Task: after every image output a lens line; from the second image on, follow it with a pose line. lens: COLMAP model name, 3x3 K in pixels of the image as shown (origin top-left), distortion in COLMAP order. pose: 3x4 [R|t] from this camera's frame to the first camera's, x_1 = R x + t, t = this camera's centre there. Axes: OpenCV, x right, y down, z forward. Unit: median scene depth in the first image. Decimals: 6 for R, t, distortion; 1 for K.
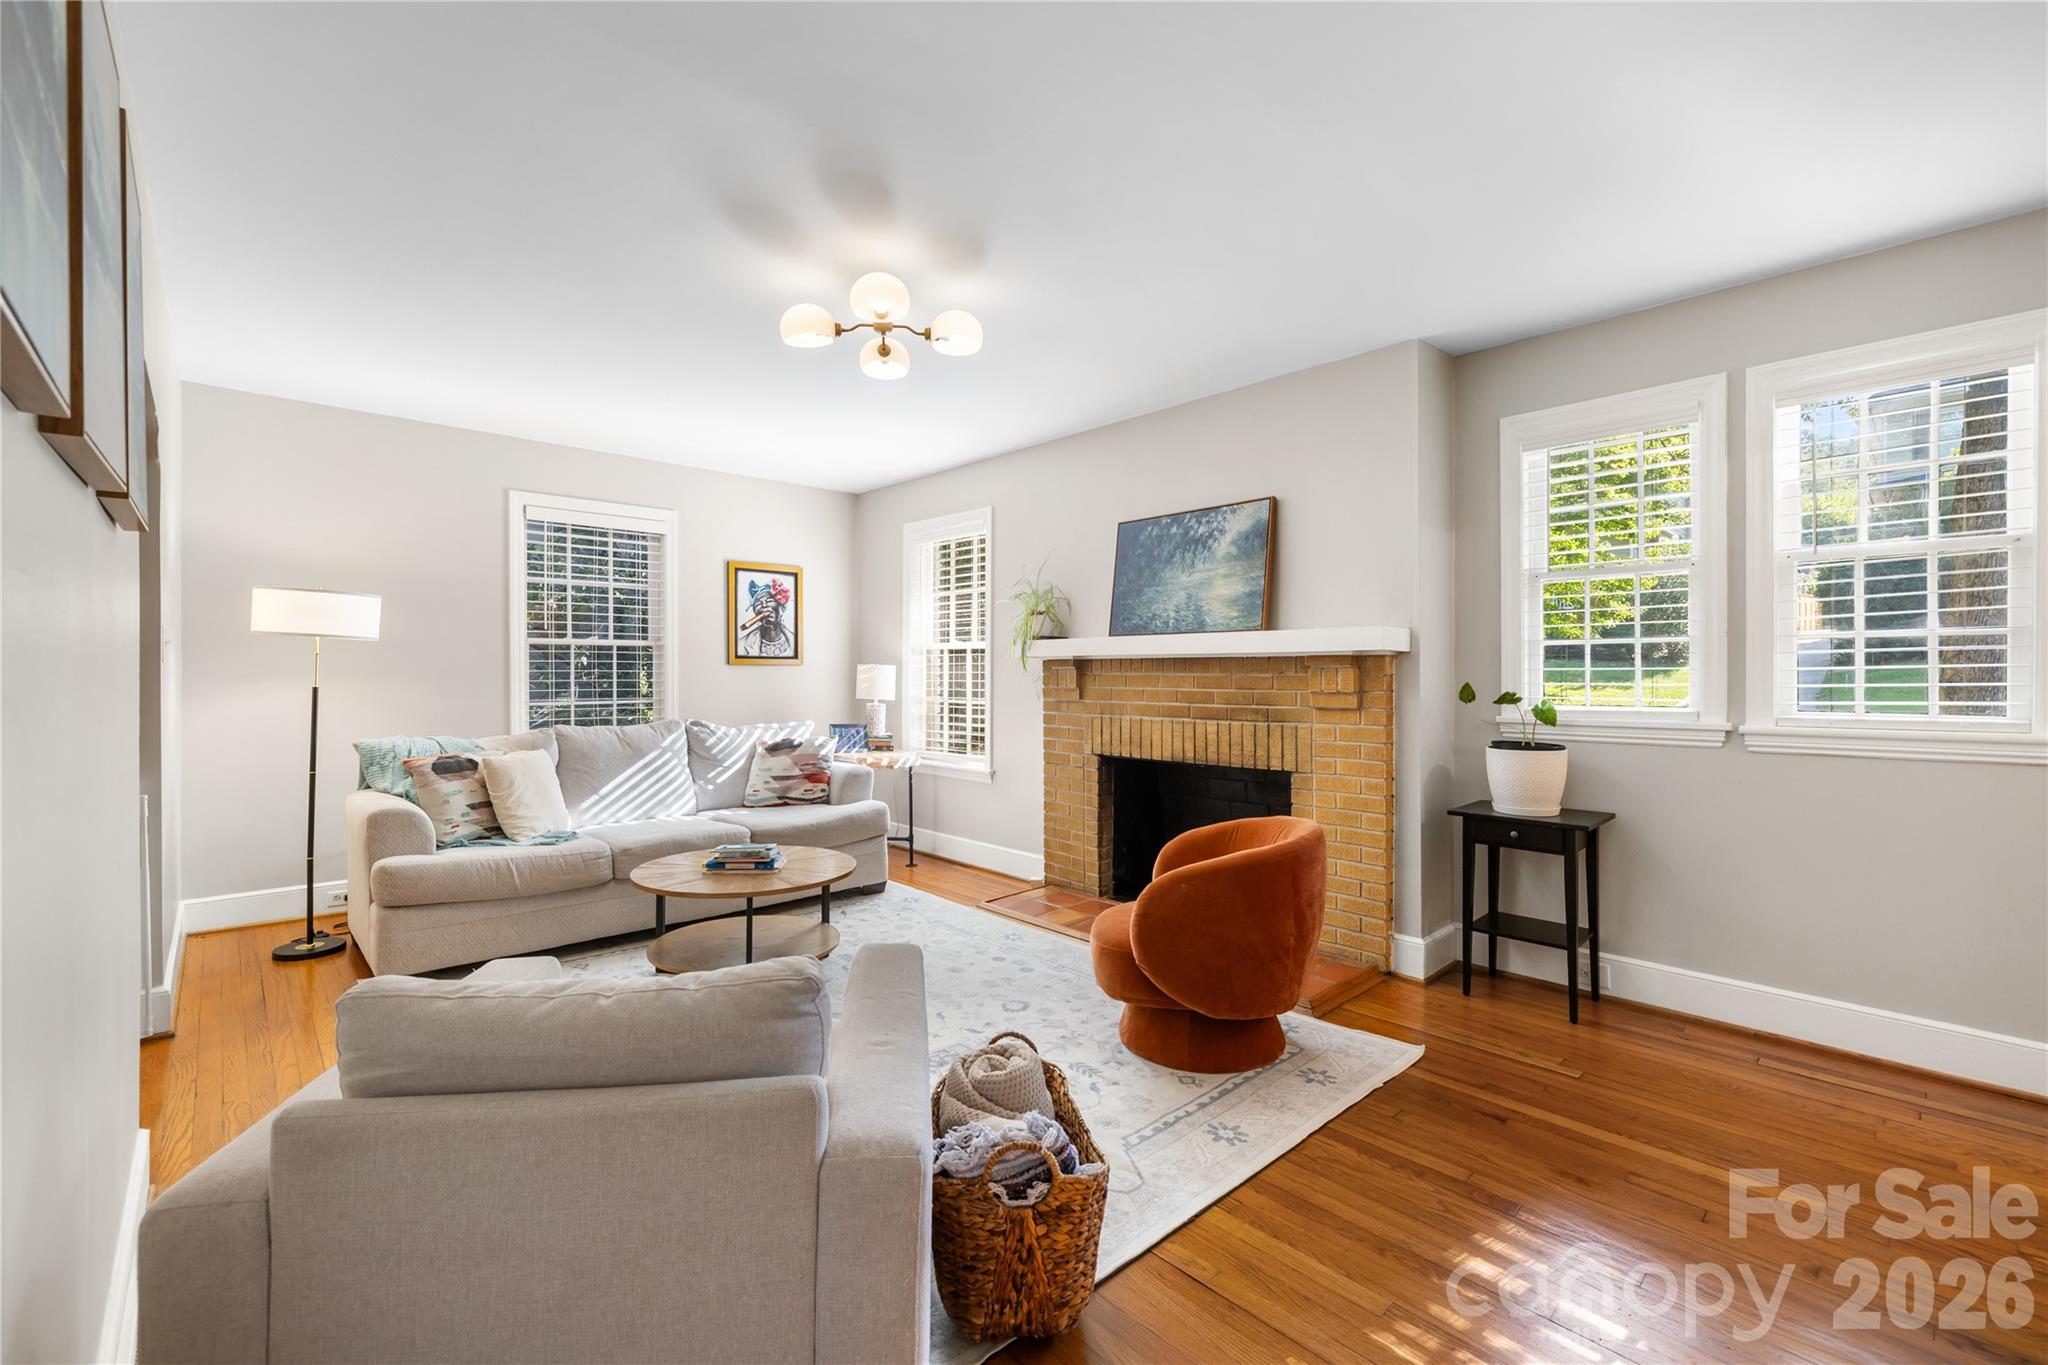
lens RADIAL K [[869.2, 0, 1024.1], [0, 869.2, 671.3], [0, 0, 1]] dist [0.004527, 0.000243]
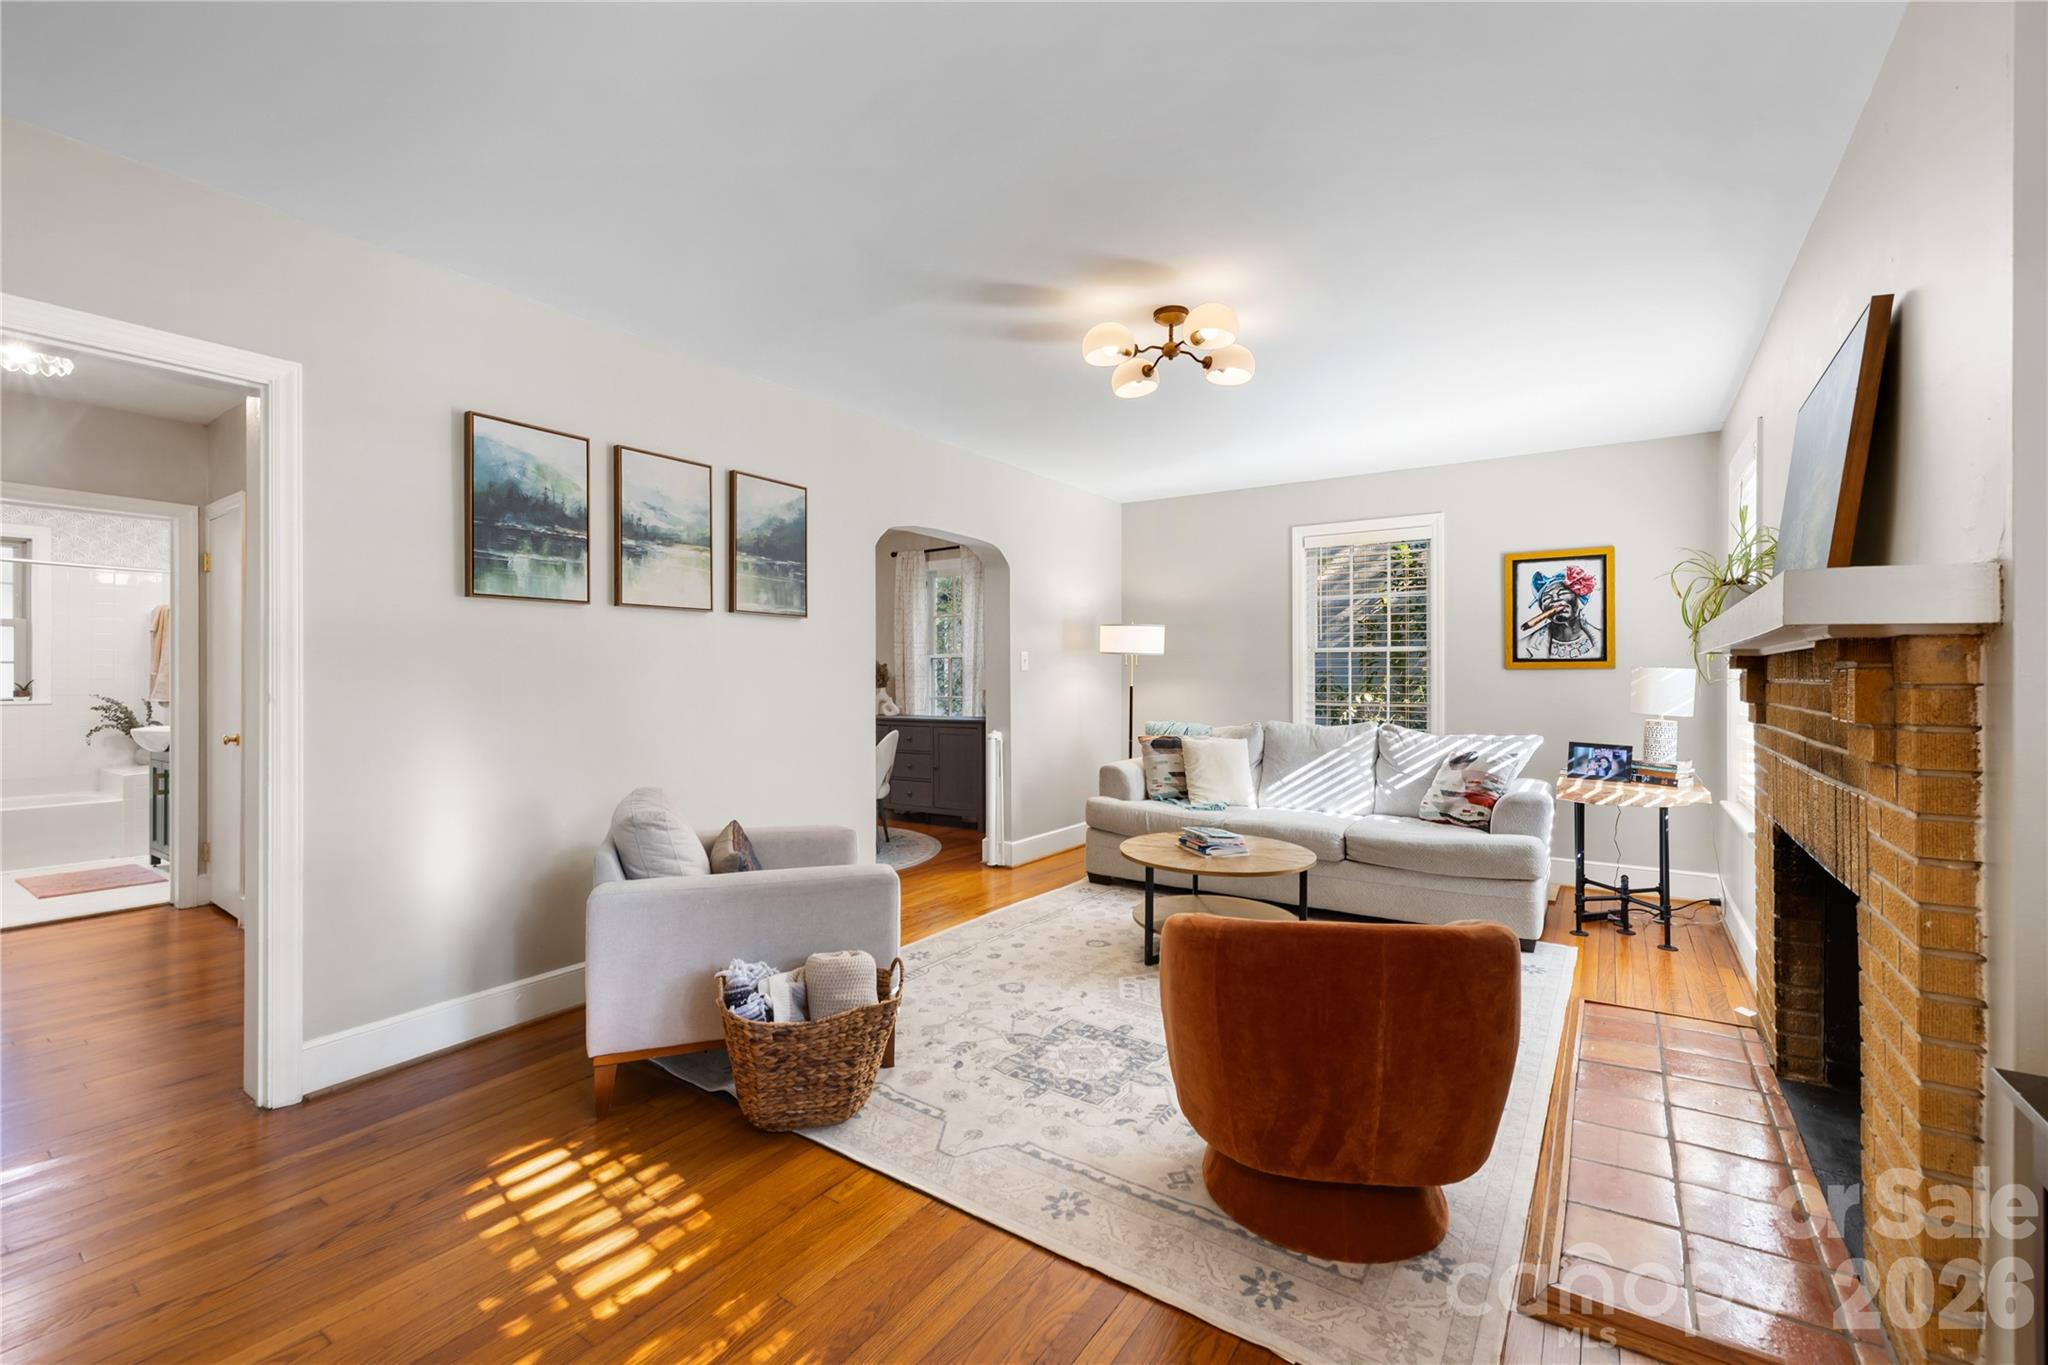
lens RADIAL K [[869.2, 0, 1026.2], [0, 869.2, 680.0], [0, 0, 1]] dist [0.004527, 0.000243]
pose [[0.209608, 0.003621, -0.977779, 0.514623], [0.001232, 0.999991, 0.003967, -0.000315], [0.977785, -0.002036, 0.209601, 0.371389]]
